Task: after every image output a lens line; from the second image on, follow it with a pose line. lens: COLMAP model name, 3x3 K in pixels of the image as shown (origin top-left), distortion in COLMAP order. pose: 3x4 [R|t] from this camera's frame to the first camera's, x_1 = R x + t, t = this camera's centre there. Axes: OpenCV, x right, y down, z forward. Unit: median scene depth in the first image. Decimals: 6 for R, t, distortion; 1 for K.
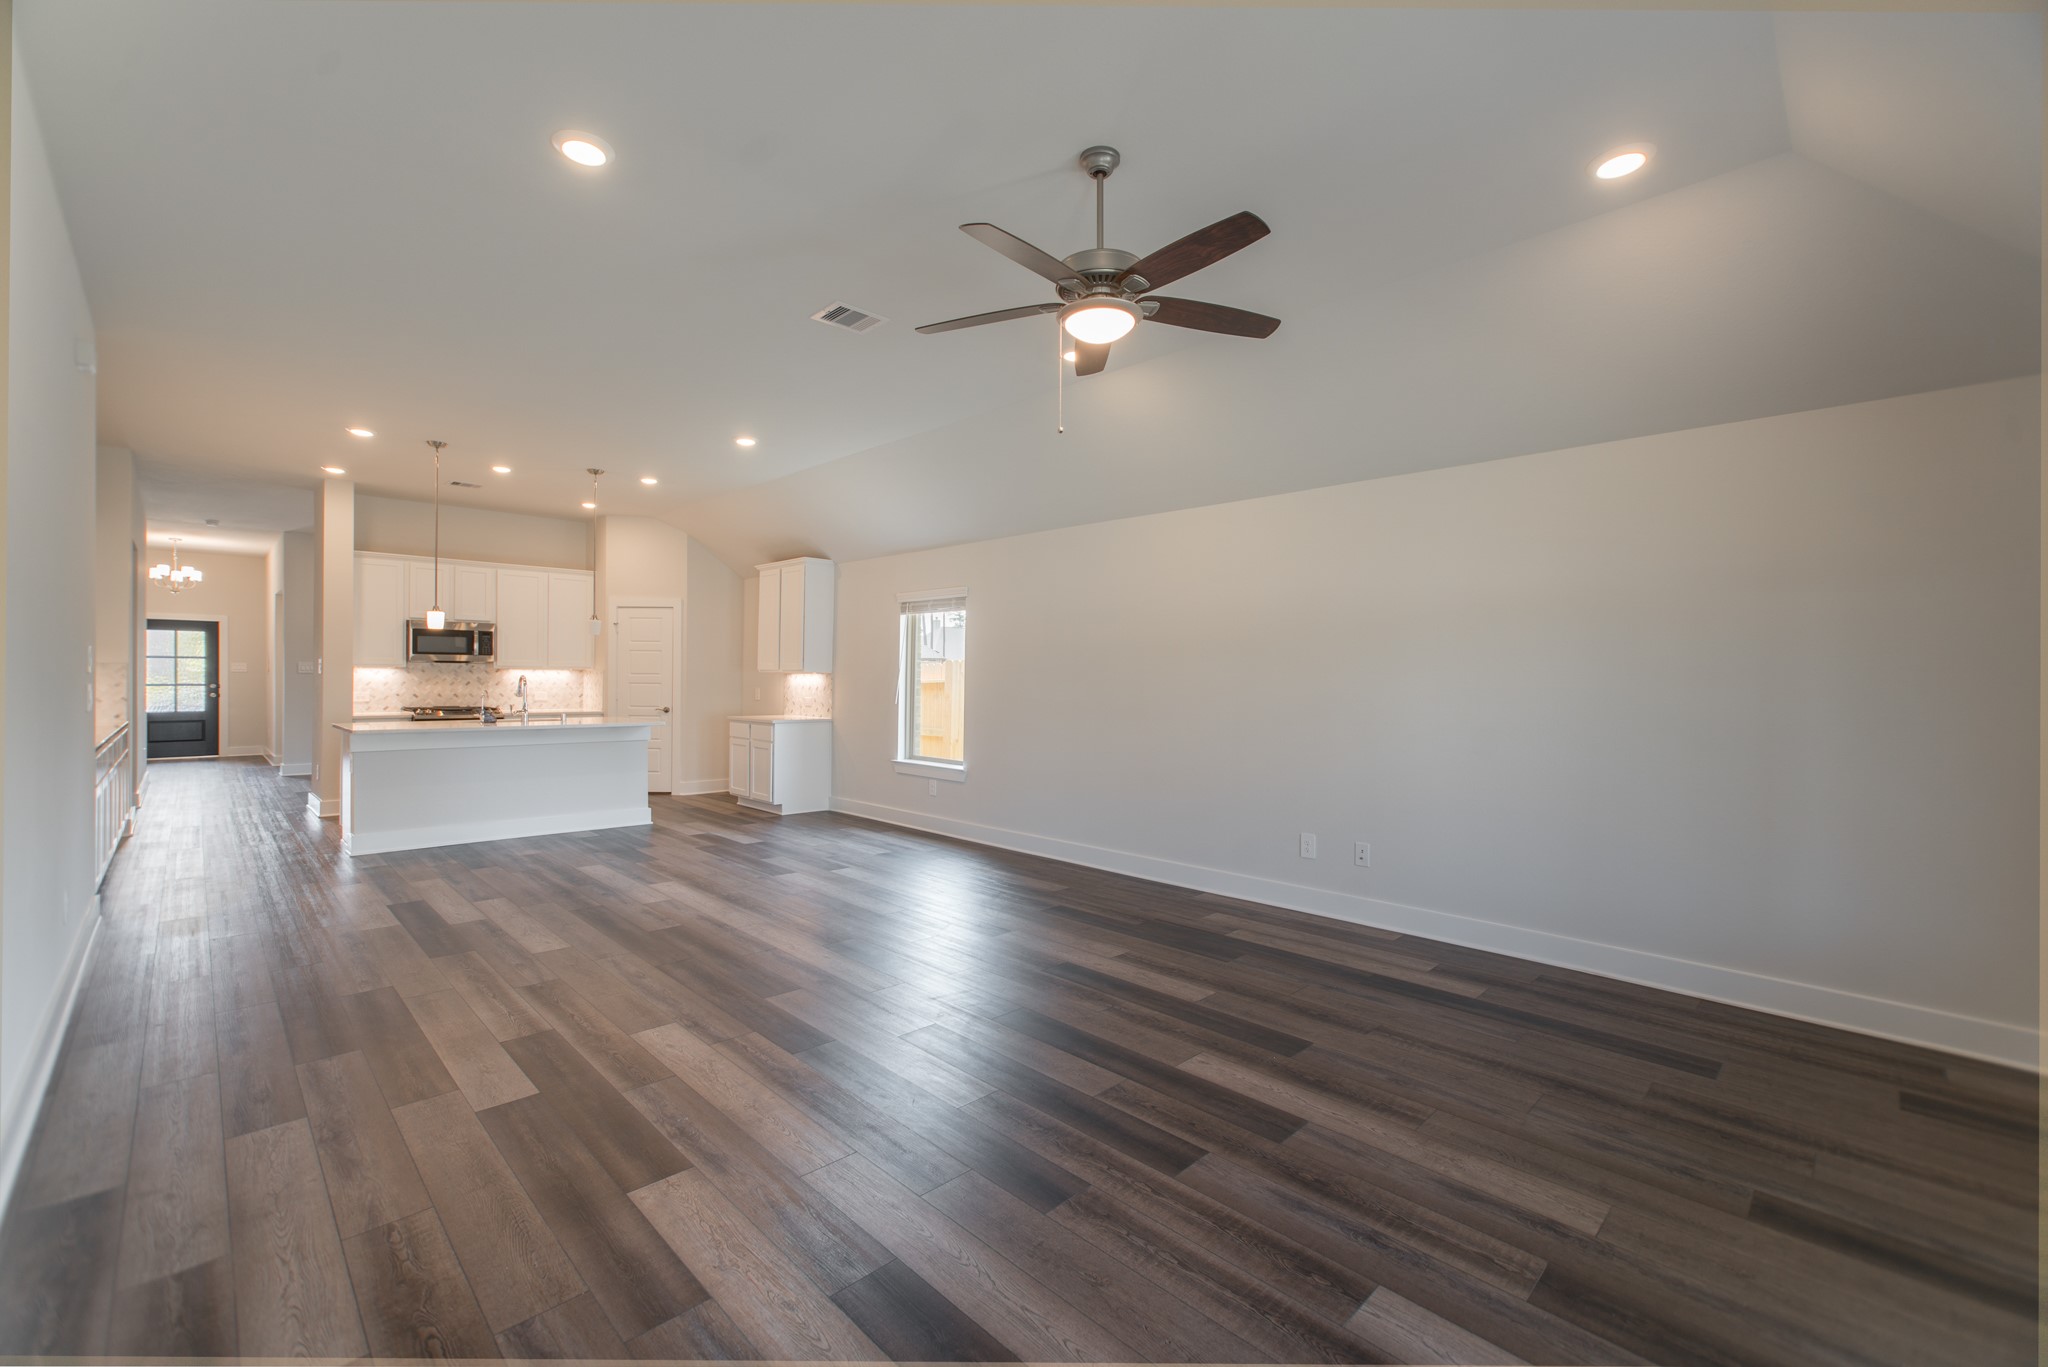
lens RADIAL K [[858.9, 0, 1016.7], [0, 858.9, 679.6], [0, 0, 1]] dist [-0.027651, 0.015745]
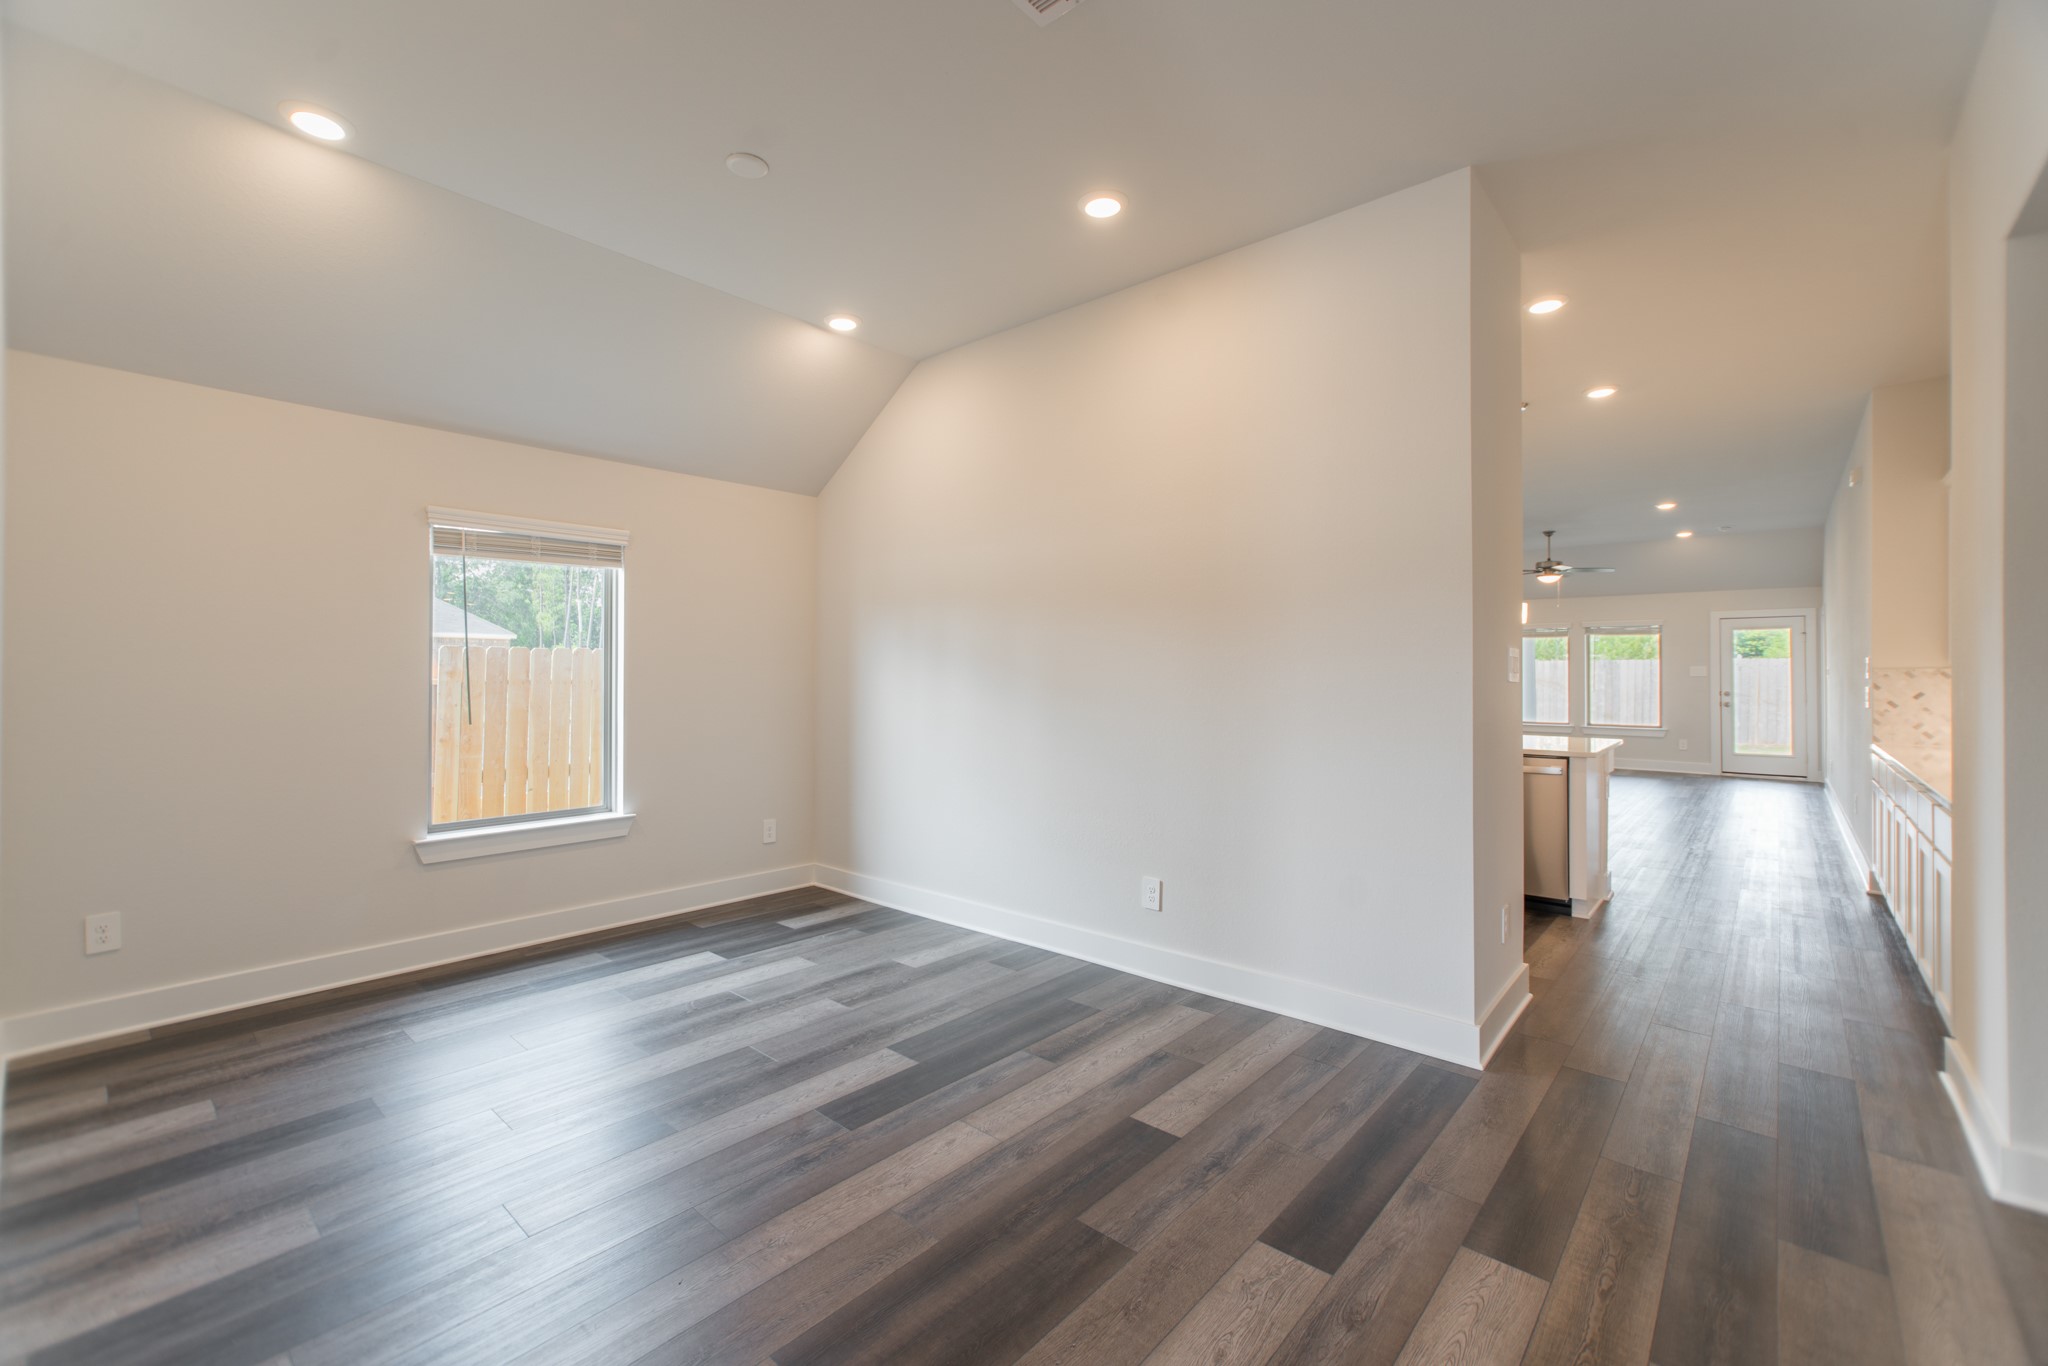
lens RADIAL K [[847.9, 0, 1002.6], [0, 847.9, 669.7], [0, 0, 1]] dist [-0.029902, 0.014317]
pose [[-0.045355, -0.009163, 0.998929, -2.049343], [-0.002724, 0.999955, 0.009048, -0.025935], [-0.998967, -0.002311, -0.045378, 2.113762]]
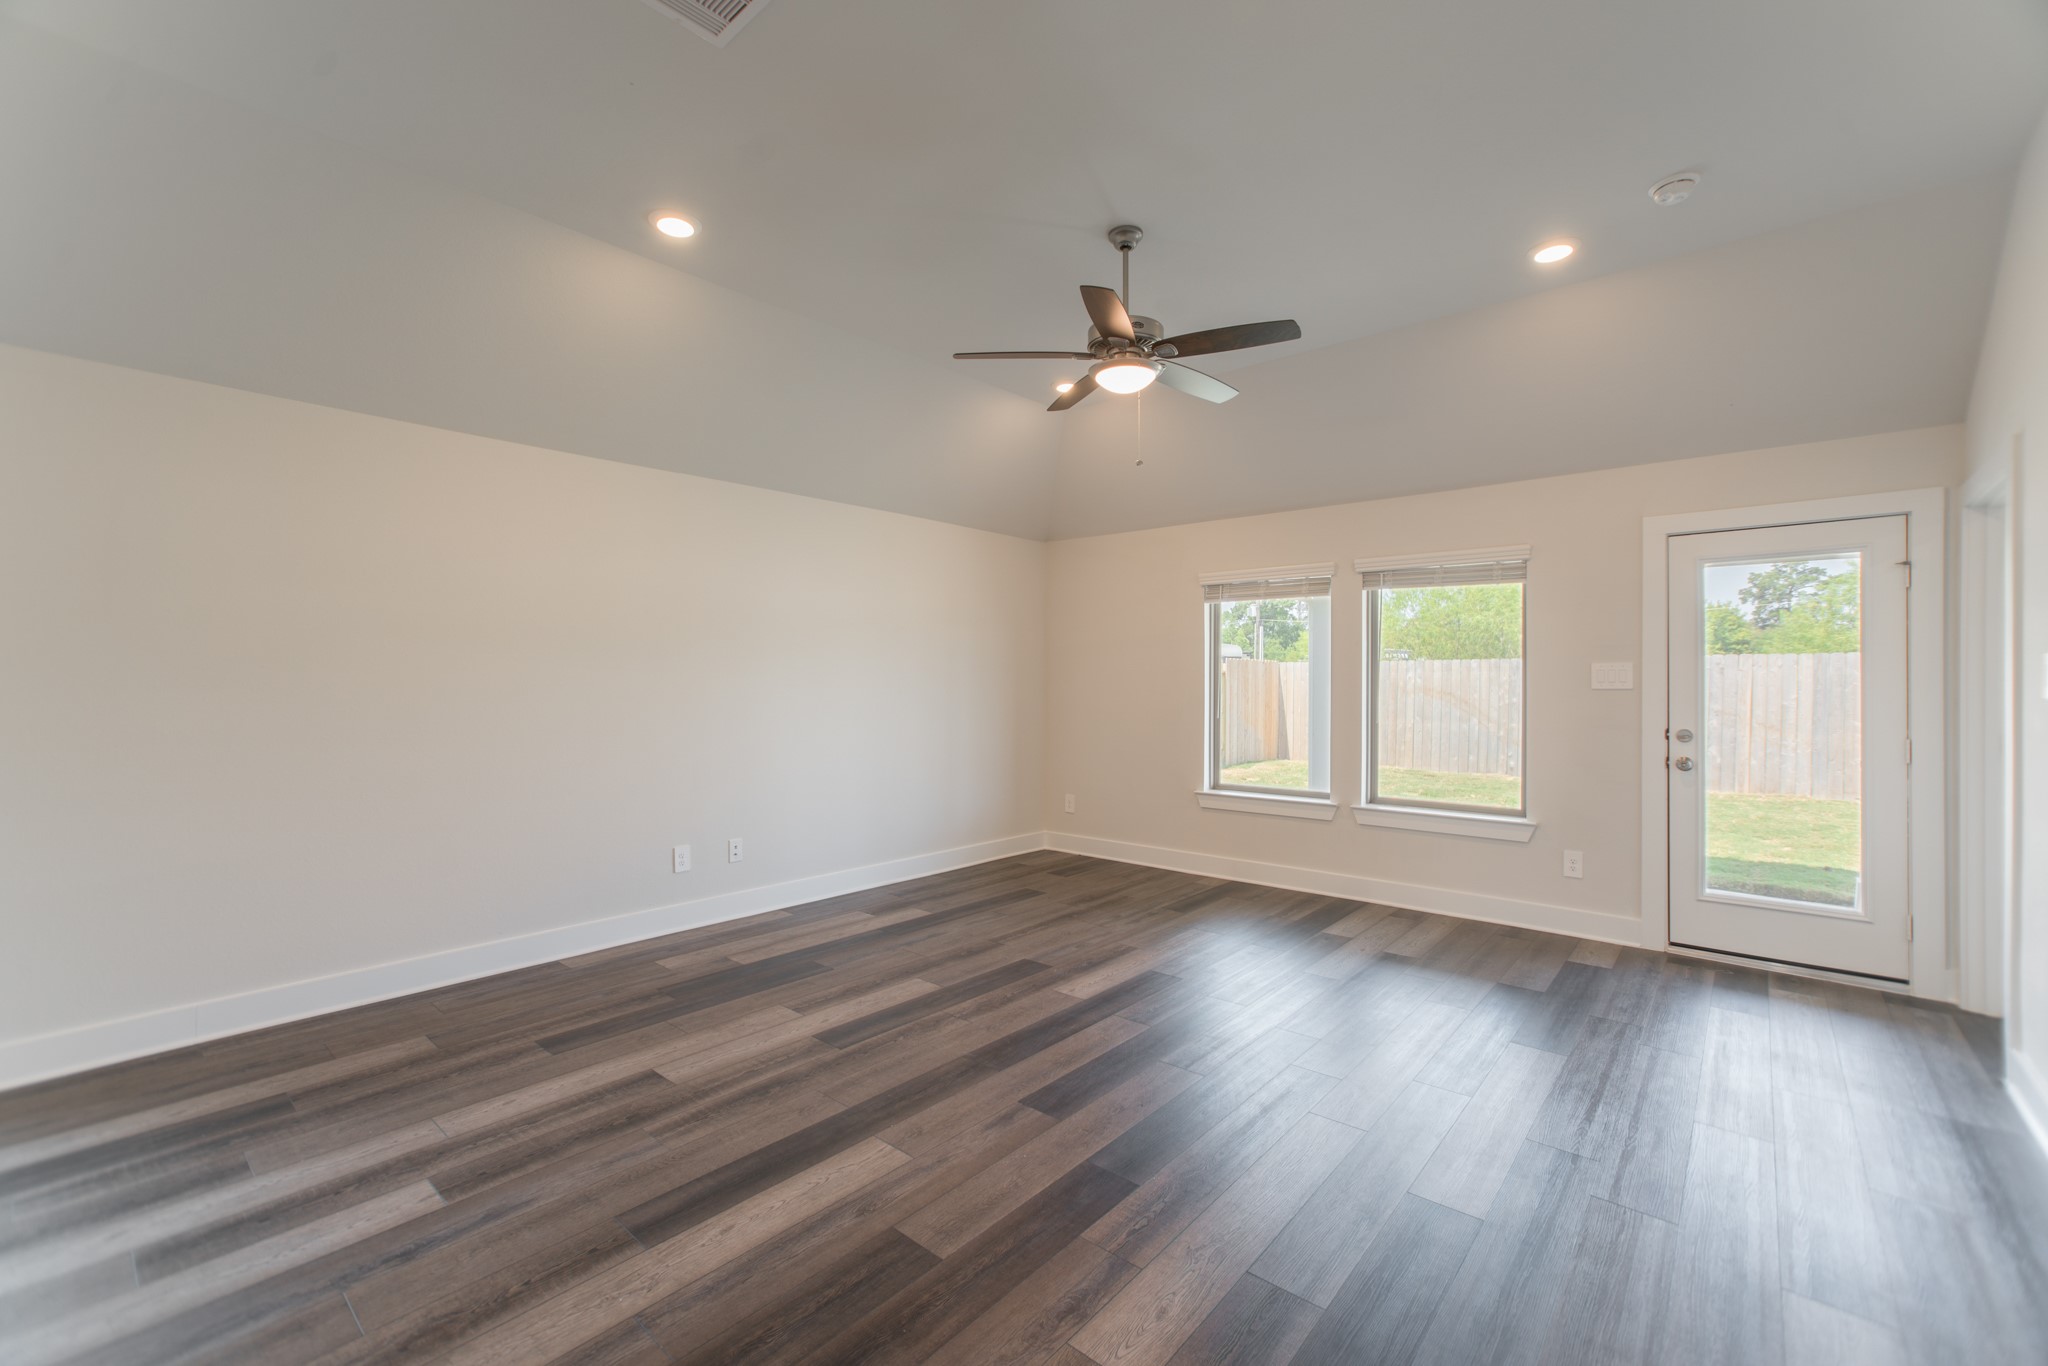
lens RADIAL K [[859.2, 0, 1025.9], [0, 859.2, 689.3], [0, 0, 1]] dist [-0.021852, 0.018364]
pose [[-0.082772, -0.023553, 0.996290, -0.636459], [-0.001095, 0.999722, 0.023543, -0.011093], [-0.996568, 0.000858, -0.082775, 0.741579]]
